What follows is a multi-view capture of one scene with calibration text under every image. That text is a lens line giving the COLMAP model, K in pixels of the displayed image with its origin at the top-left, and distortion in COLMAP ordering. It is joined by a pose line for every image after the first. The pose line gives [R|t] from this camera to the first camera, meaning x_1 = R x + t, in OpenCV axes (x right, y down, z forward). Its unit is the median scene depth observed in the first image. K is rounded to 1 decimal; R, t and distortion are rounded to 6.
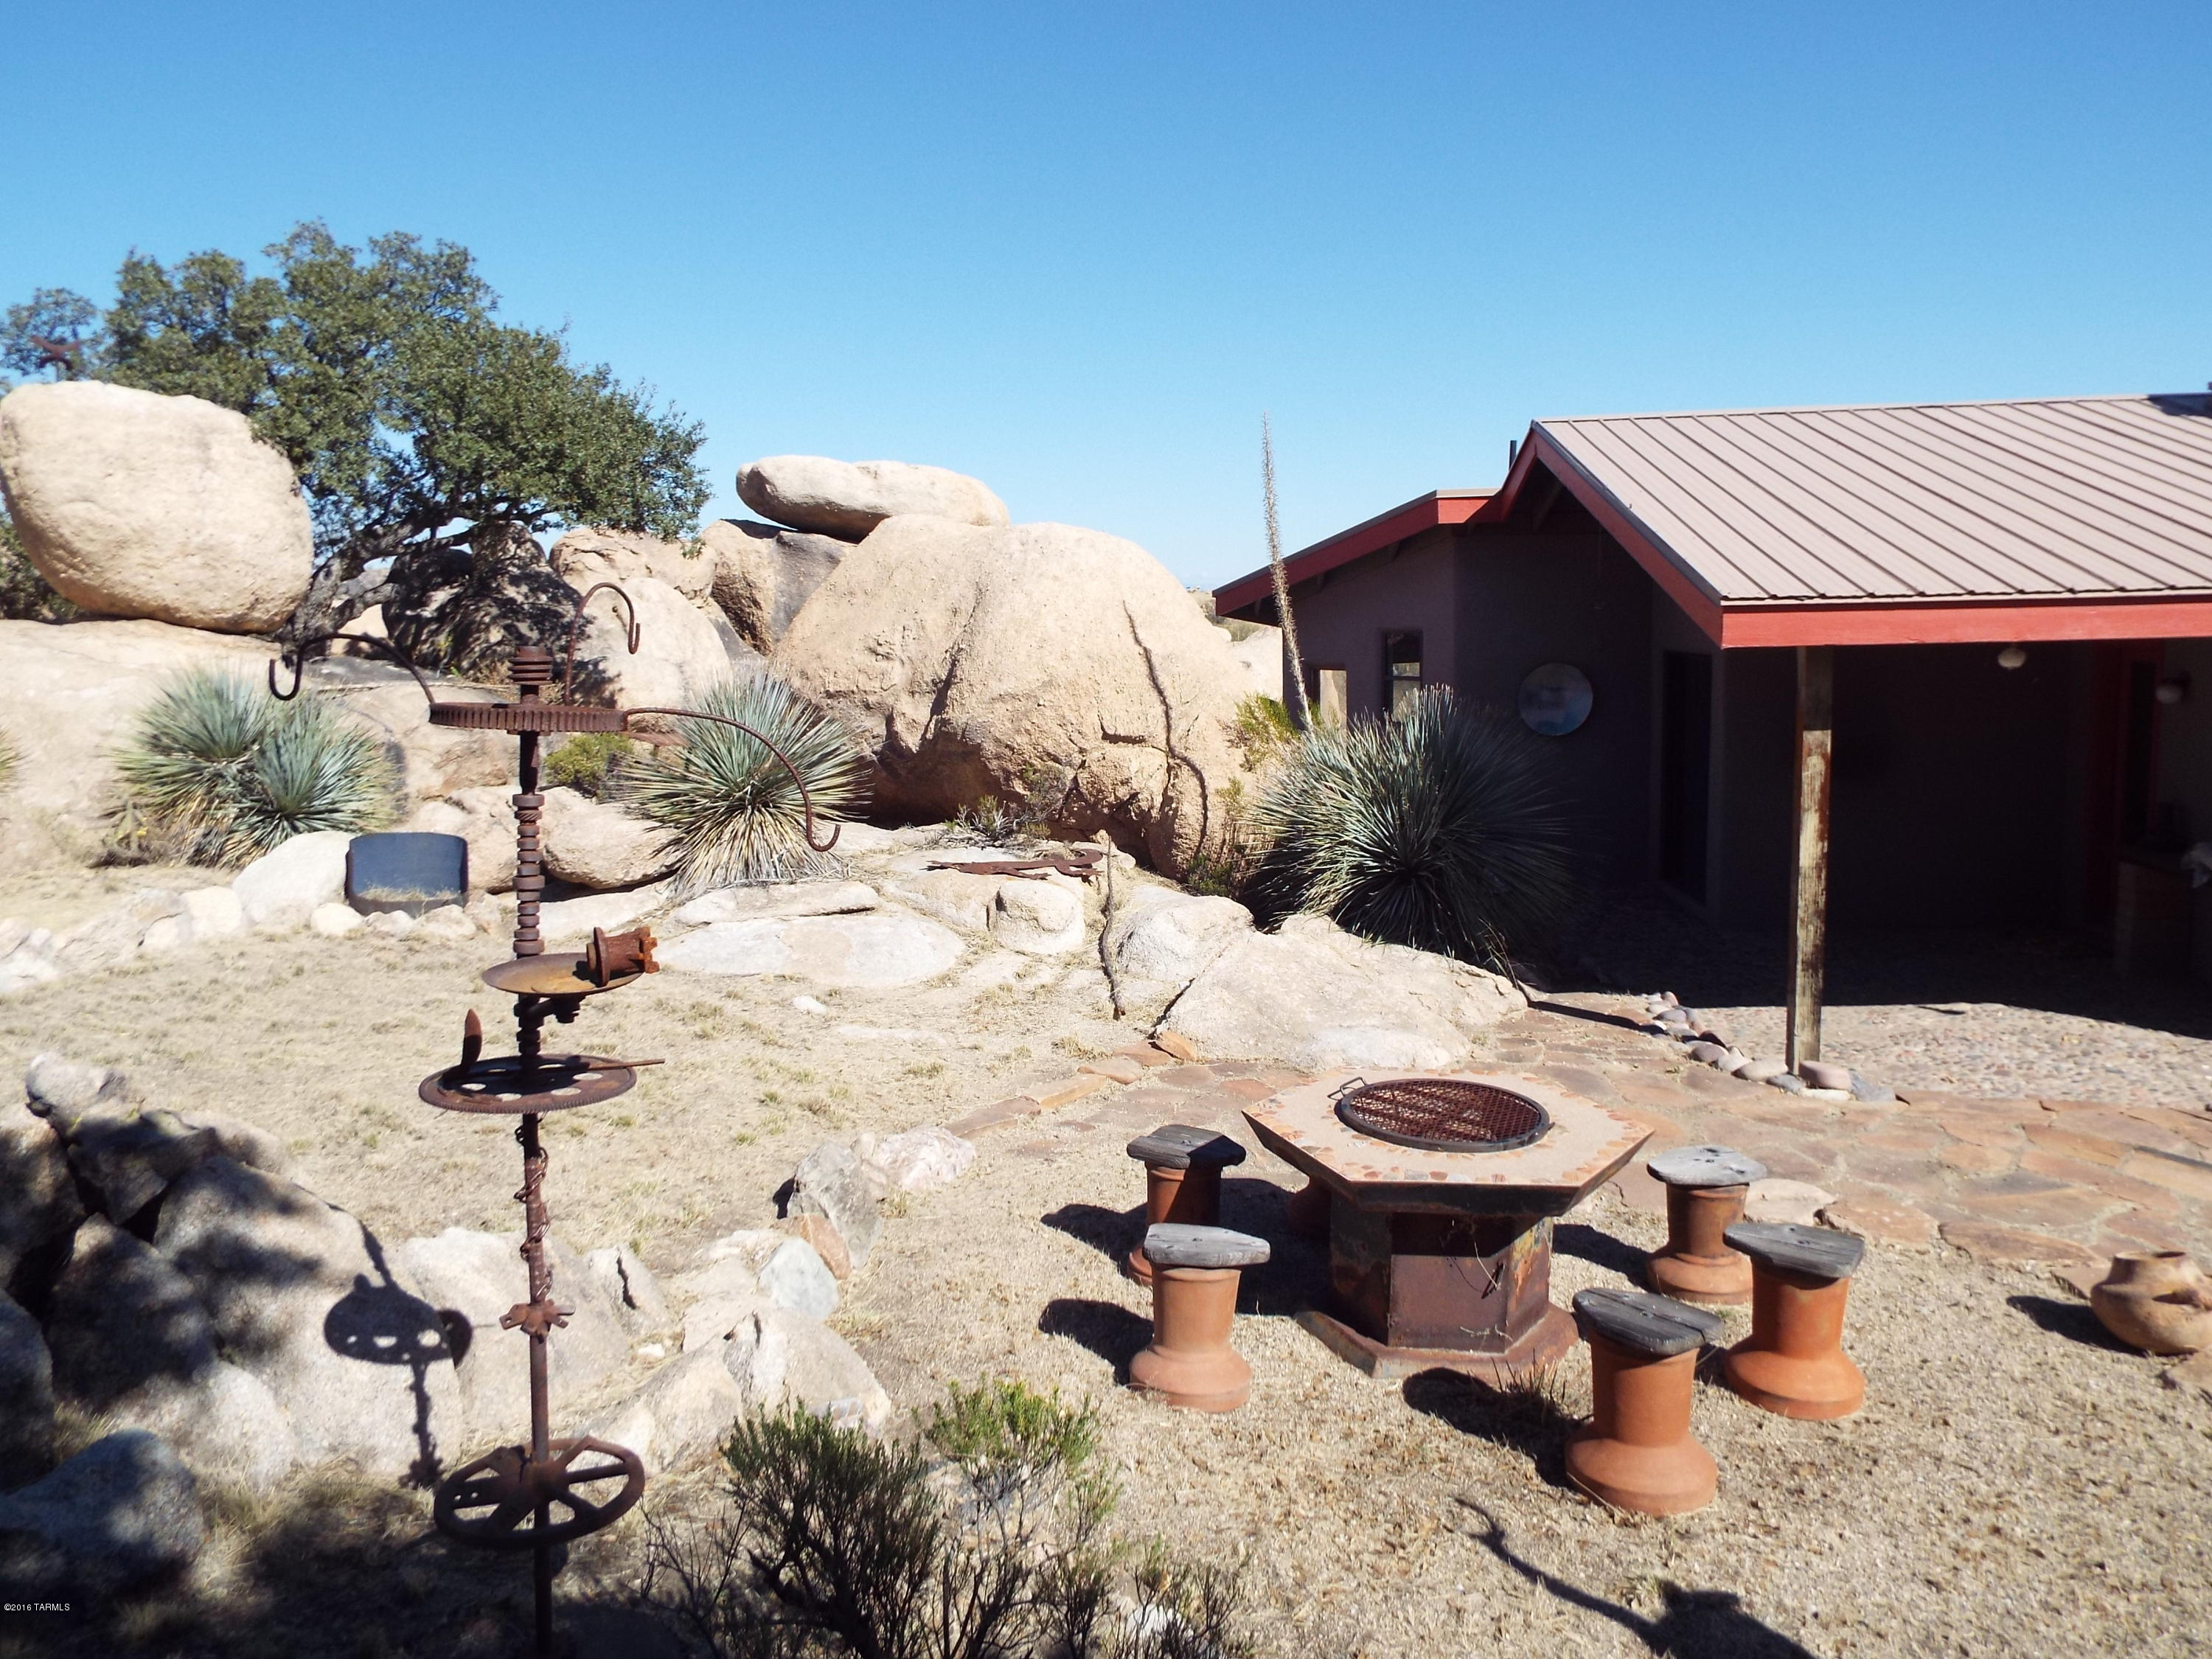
lens RADIAL K [[1696.4, 0, 1100.8], [0, 1696.4, 816.3], [0, 0, 1]] dist [-0.000894, 0.070985]
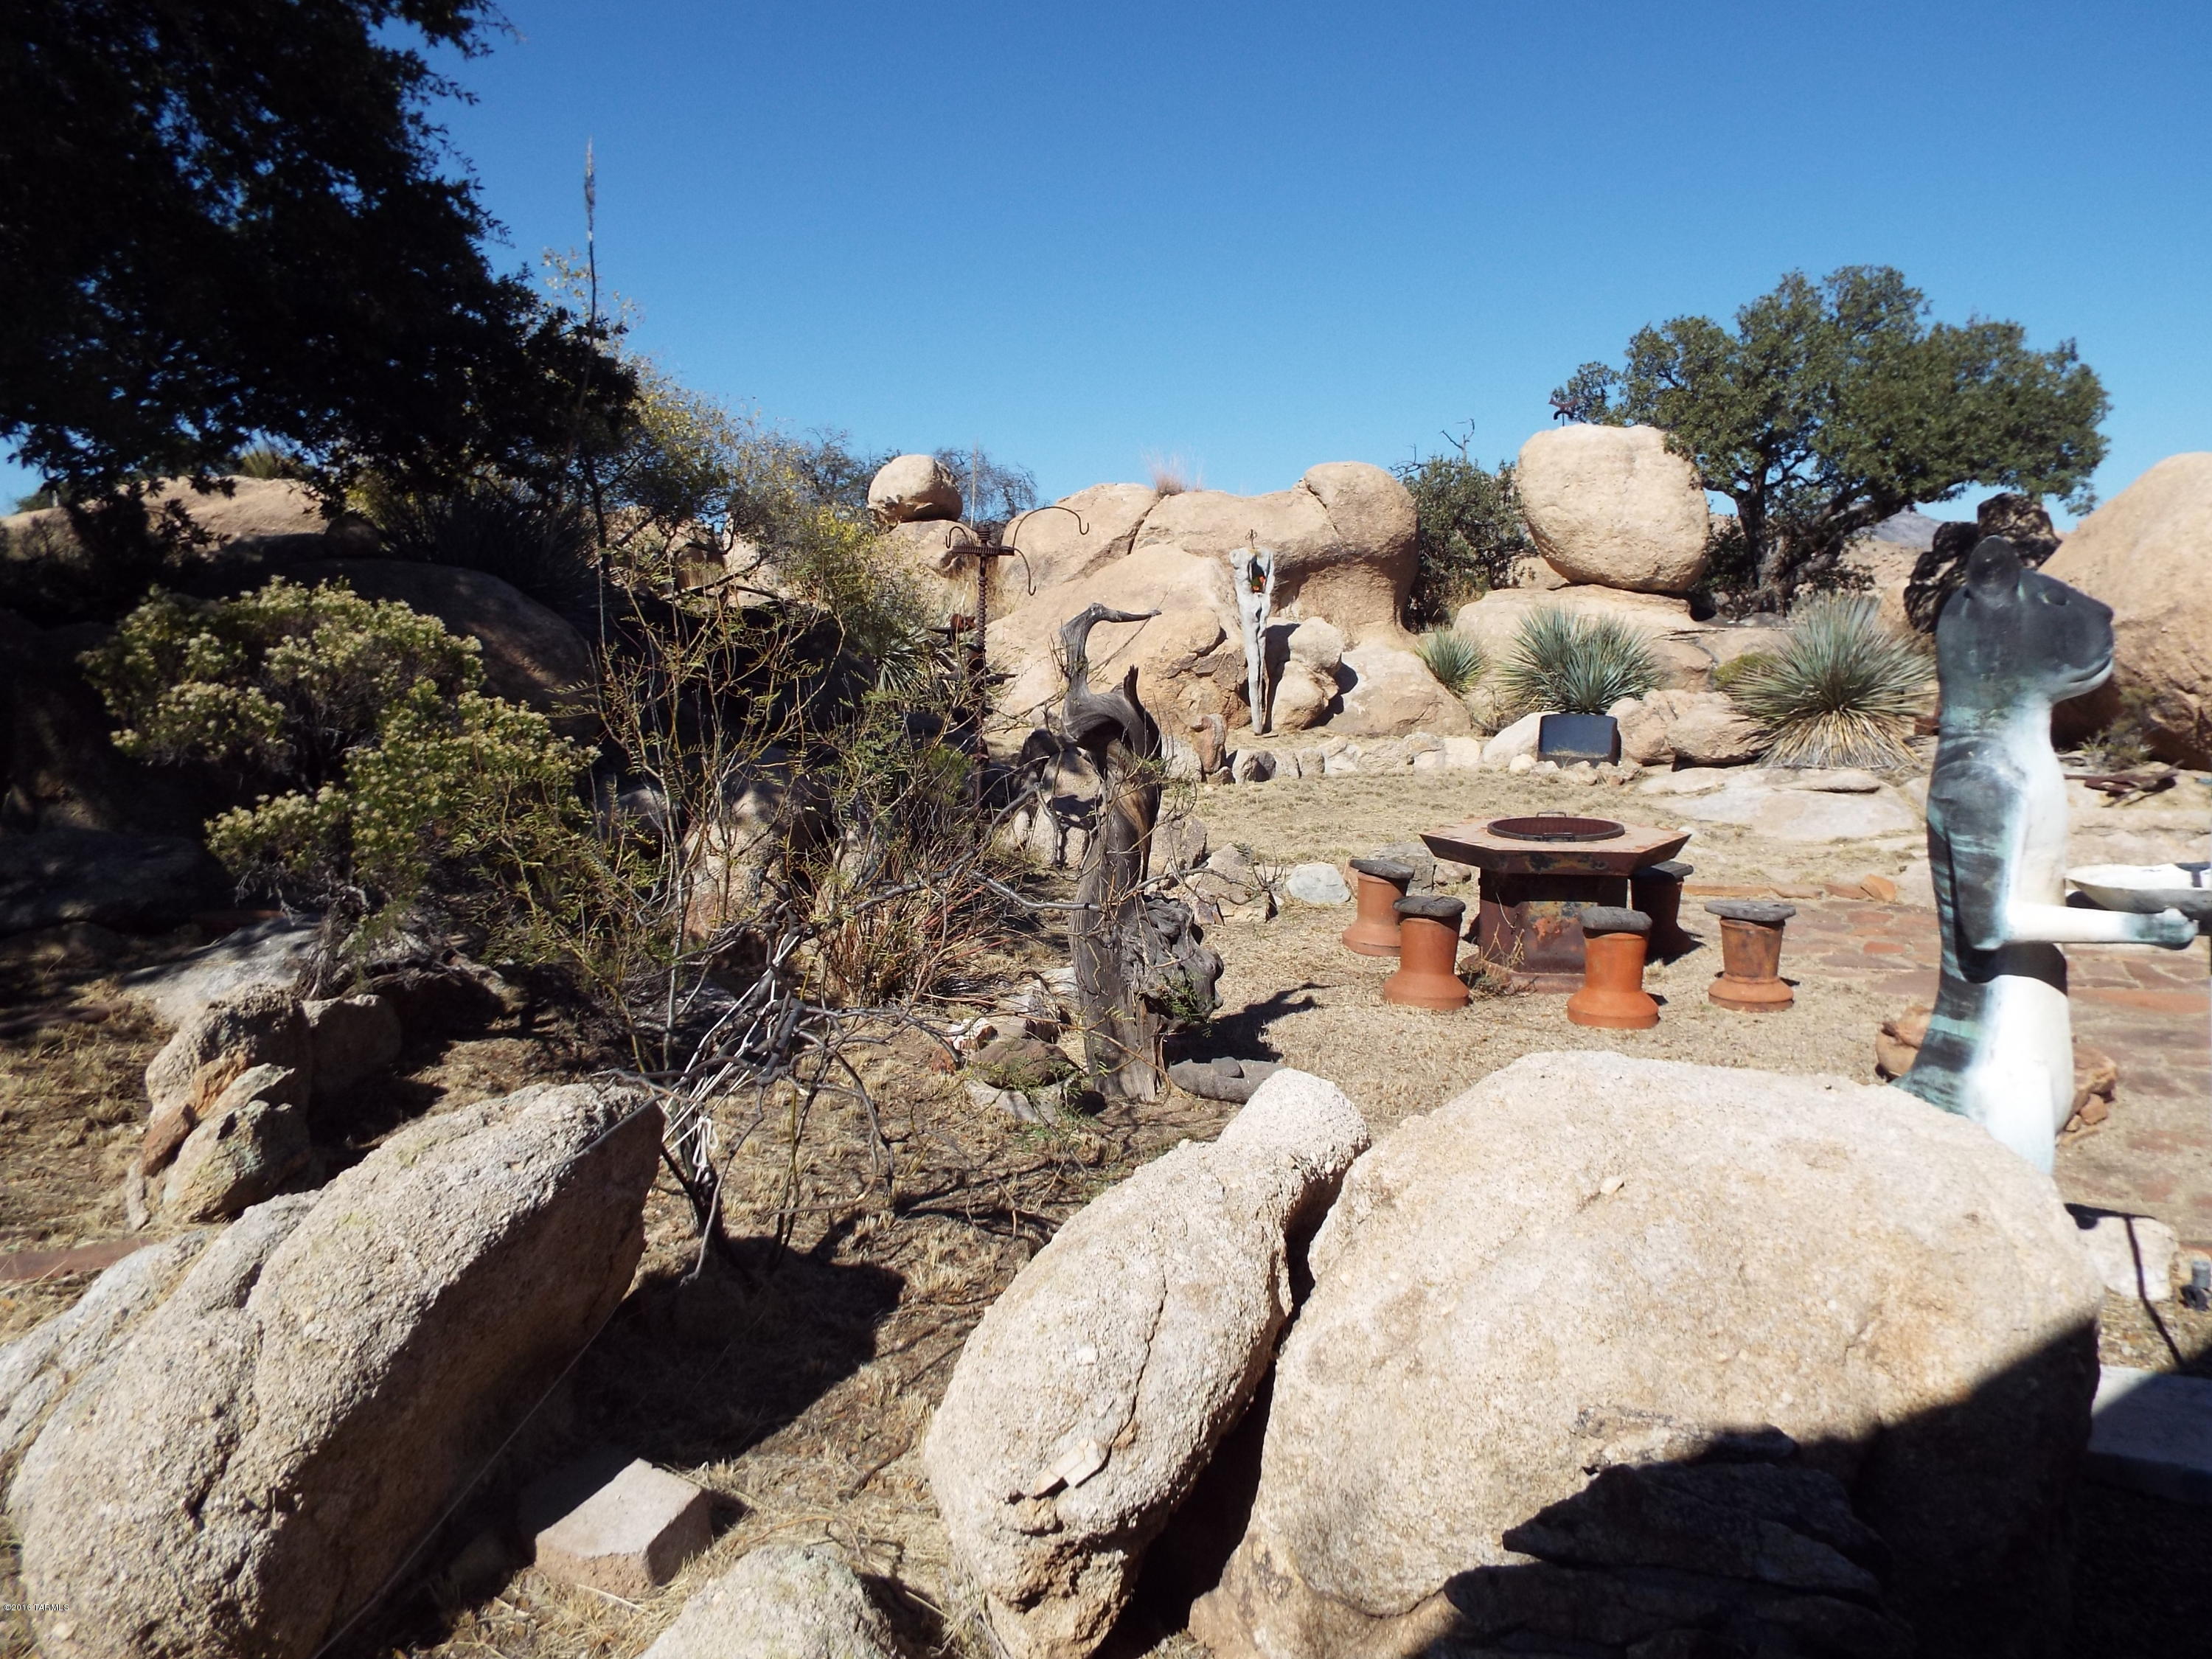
lens RADIAL K [[1698.1, 0, 1106.0], [0, 1698.1, 829.5], [0, 0, 1]] dist [0.002571, 0.067963]
pose [[0.480004, 0.094861, -0.872123, 0.140475], [-0.093686, 0.993994, 0.056554, 0.013309], [0.872250, 0.054560, 0.486008, -0.014452]]
